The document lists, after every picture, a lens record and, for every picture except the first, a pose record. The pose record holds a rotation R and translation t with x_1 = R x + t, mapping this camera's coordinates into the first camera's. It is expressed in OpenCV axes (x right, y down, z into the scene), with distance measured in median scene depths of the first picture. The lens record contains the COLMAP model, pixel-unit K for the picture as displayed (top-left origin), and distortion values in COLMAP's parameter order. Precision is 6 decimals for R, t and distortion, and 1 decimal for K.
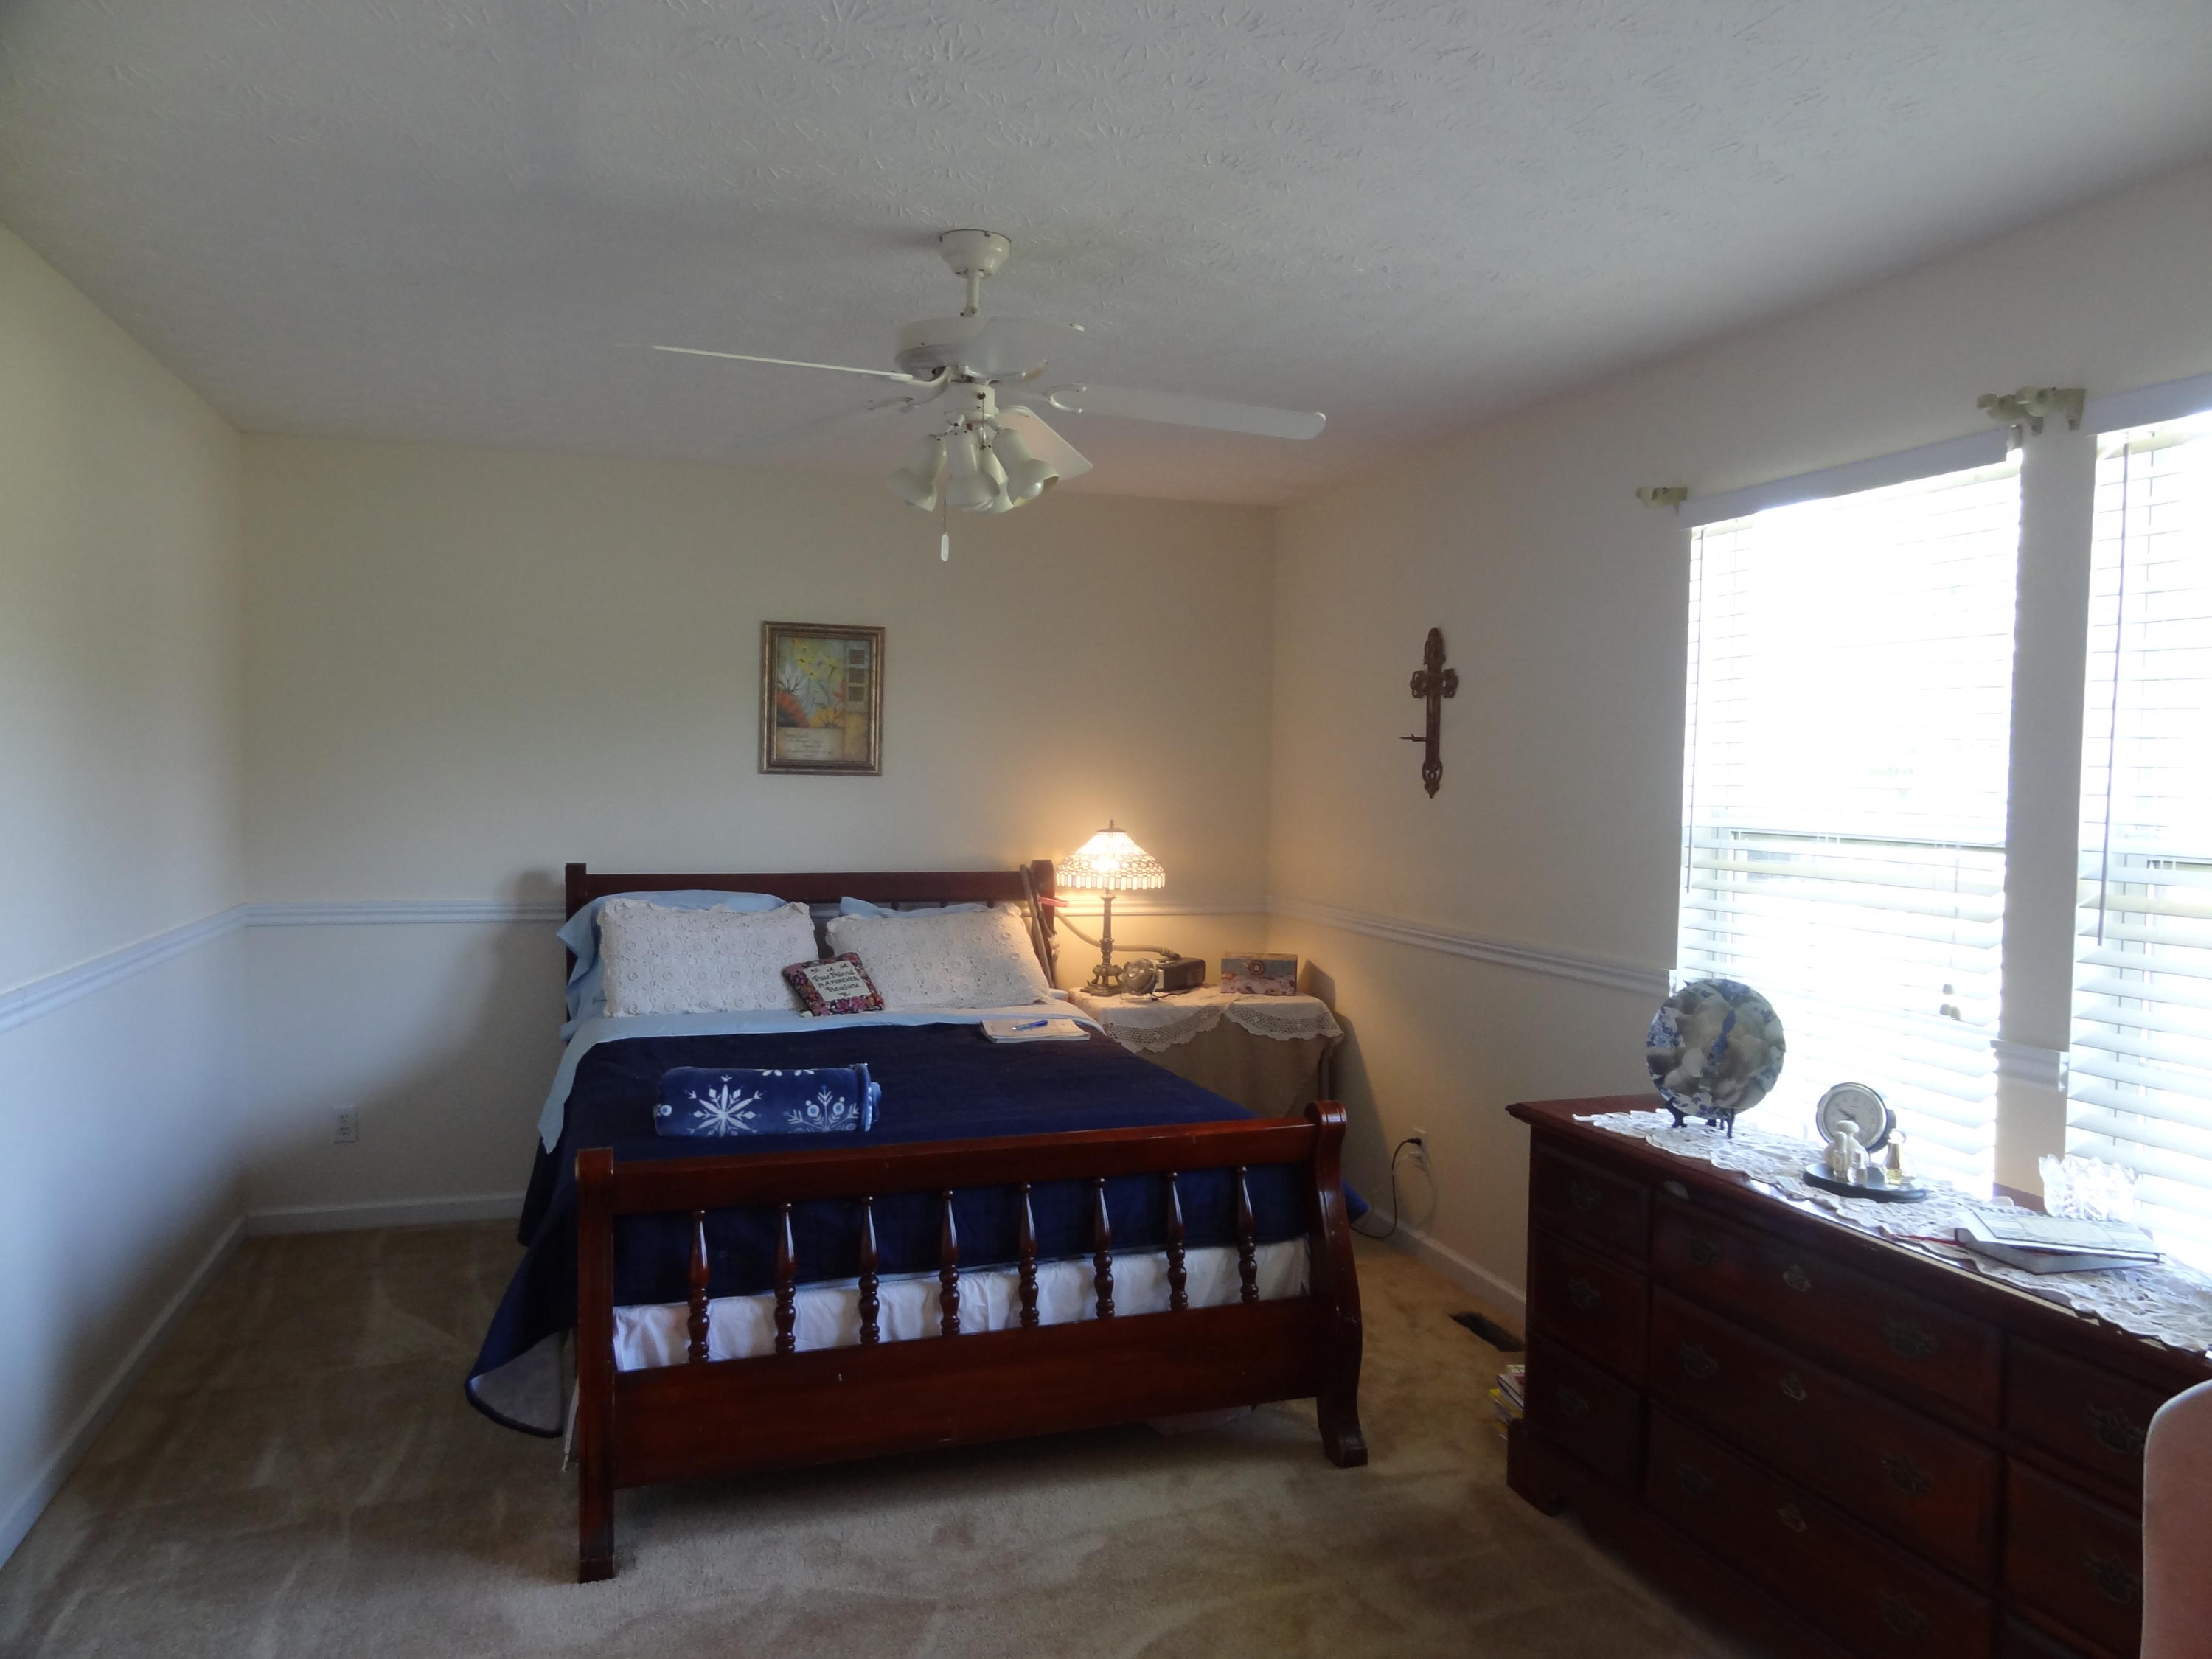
lens RADIAL K [[1550.1, 0, 1111.4], [0, 1550.1, 836.3], [0, 0, 1]] dist [-0.008467, 0.011775]
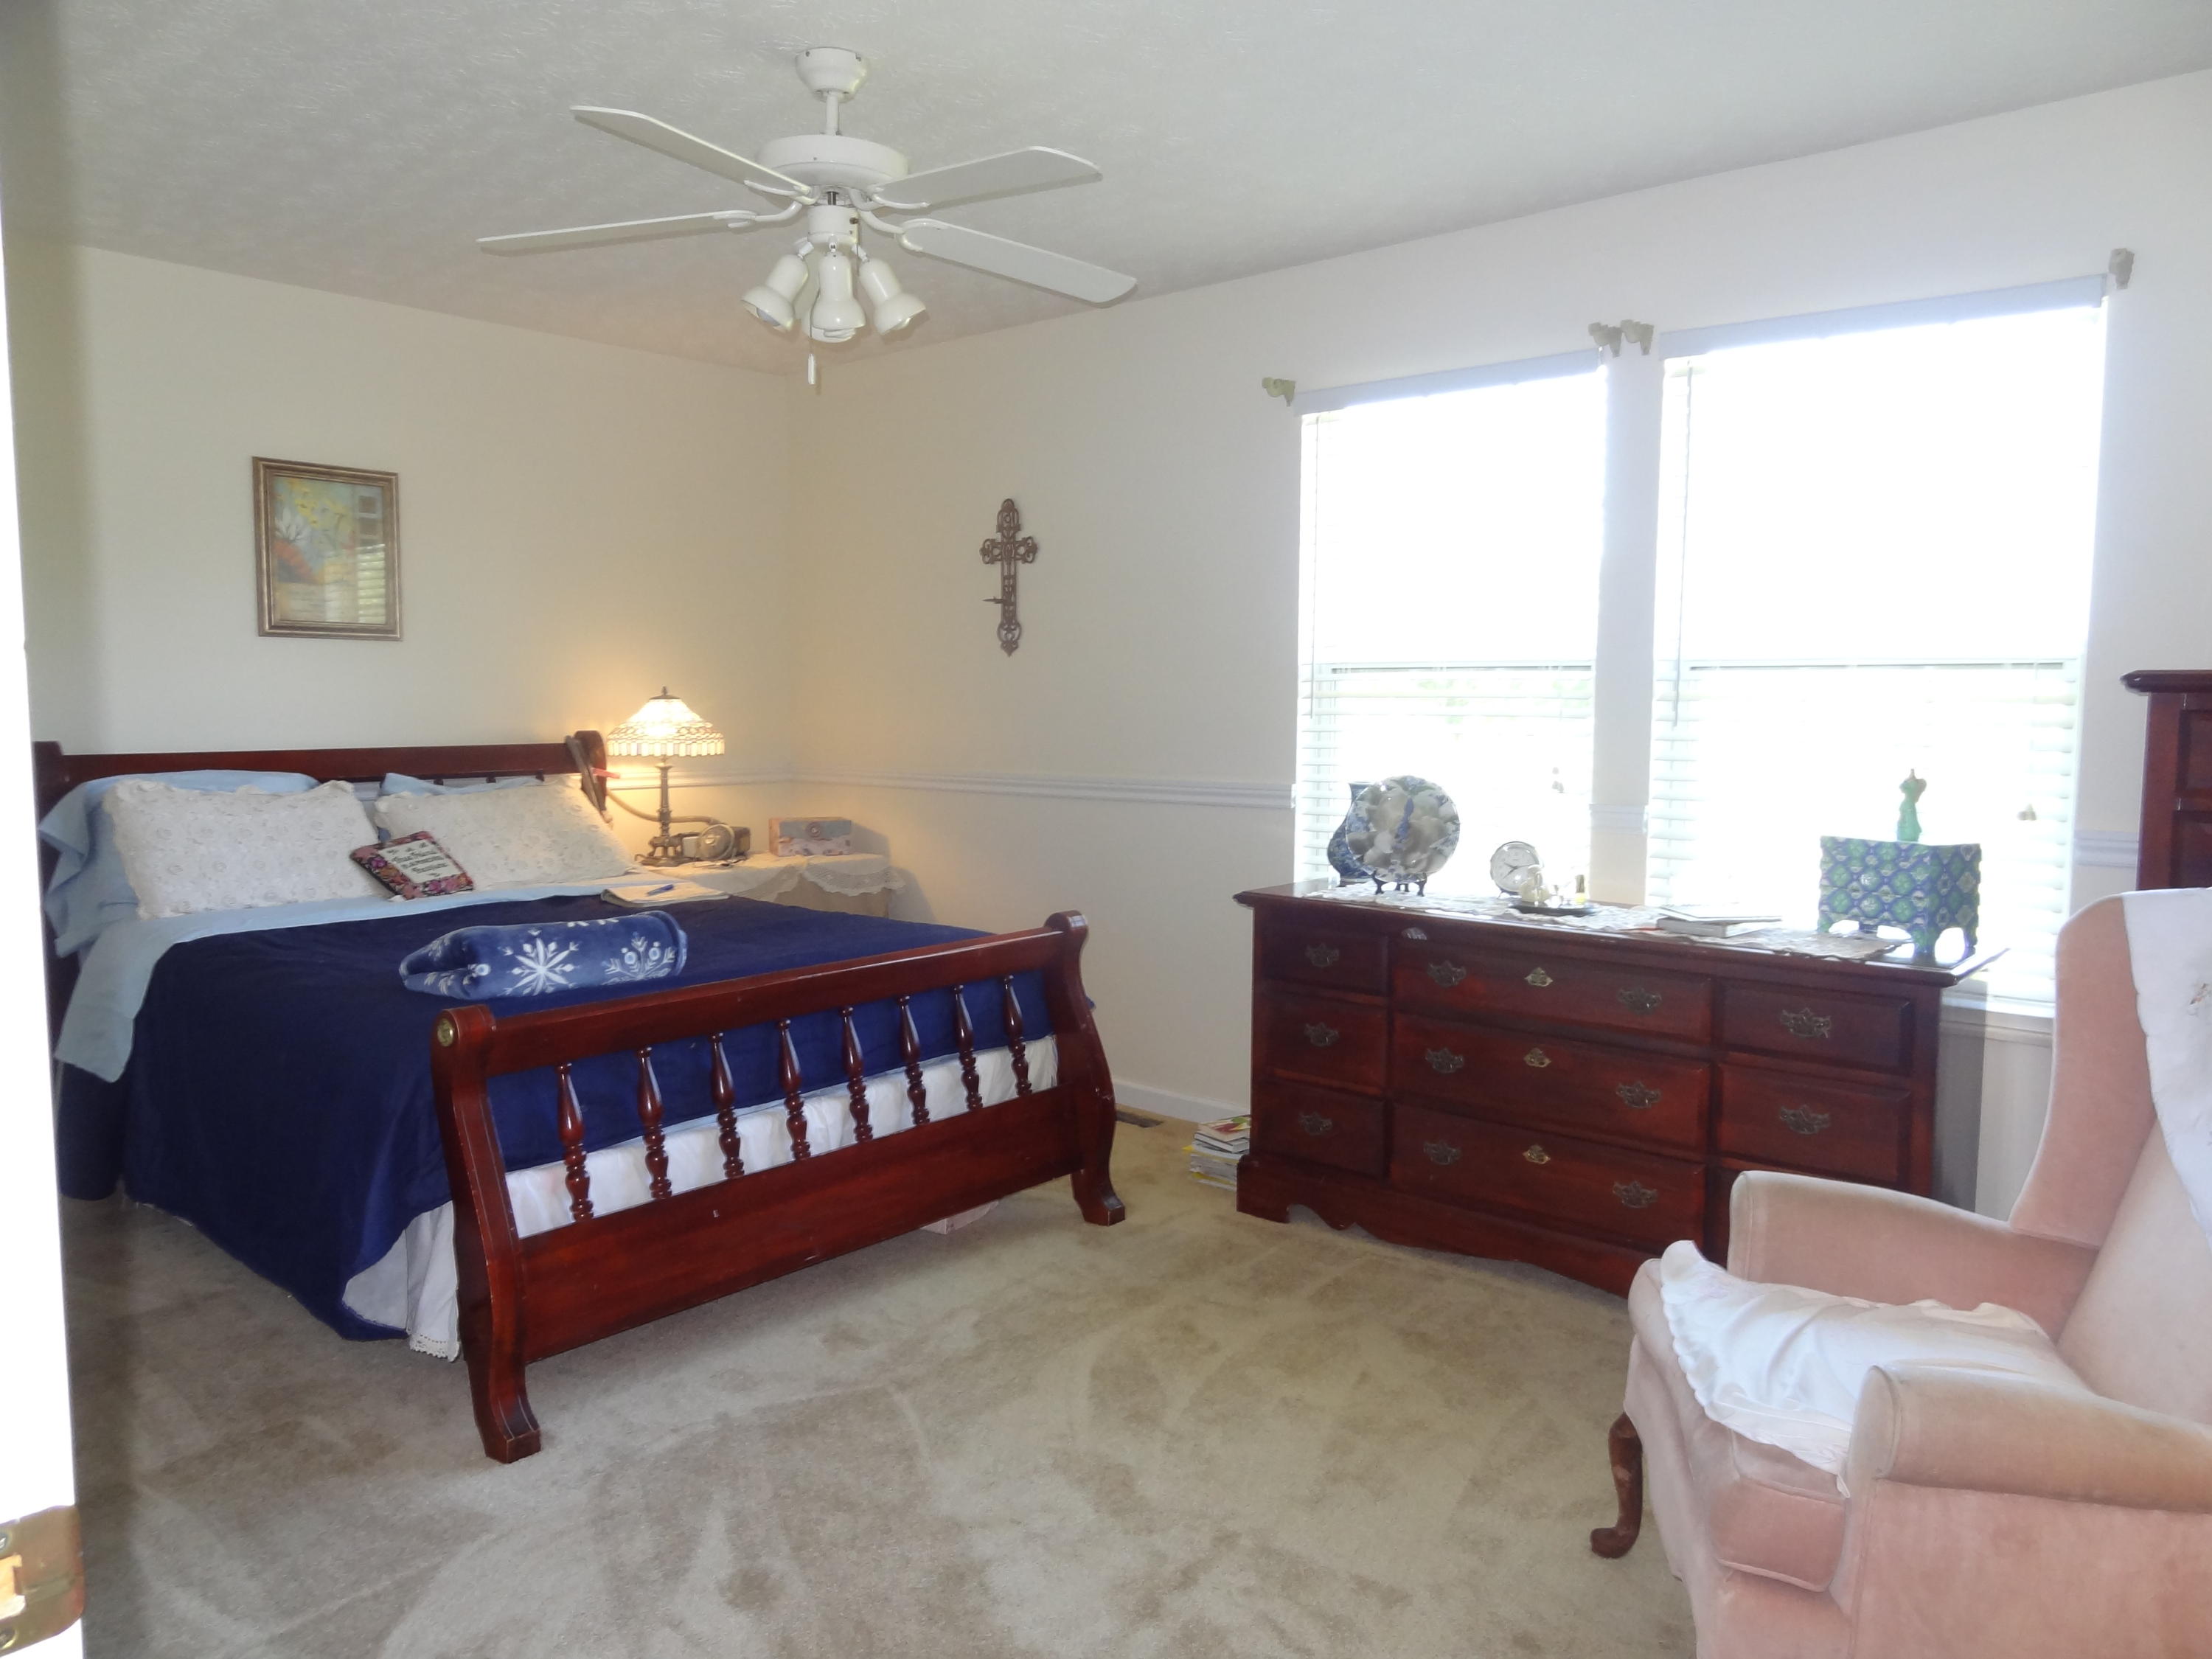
lens RADIAL K [[1550.1, 0, 1111.4], [0, 1550.1, 836.3], [0, 0, 1]] dist [-0.008467, 0.011775]
pose [[0.864281, -0.059228, 0.499511, -0.375654], [0.032140, 0.997517, 0.062666, 0.047127], [-0.501982, -0.038107, 0.864038, 0.022211]]
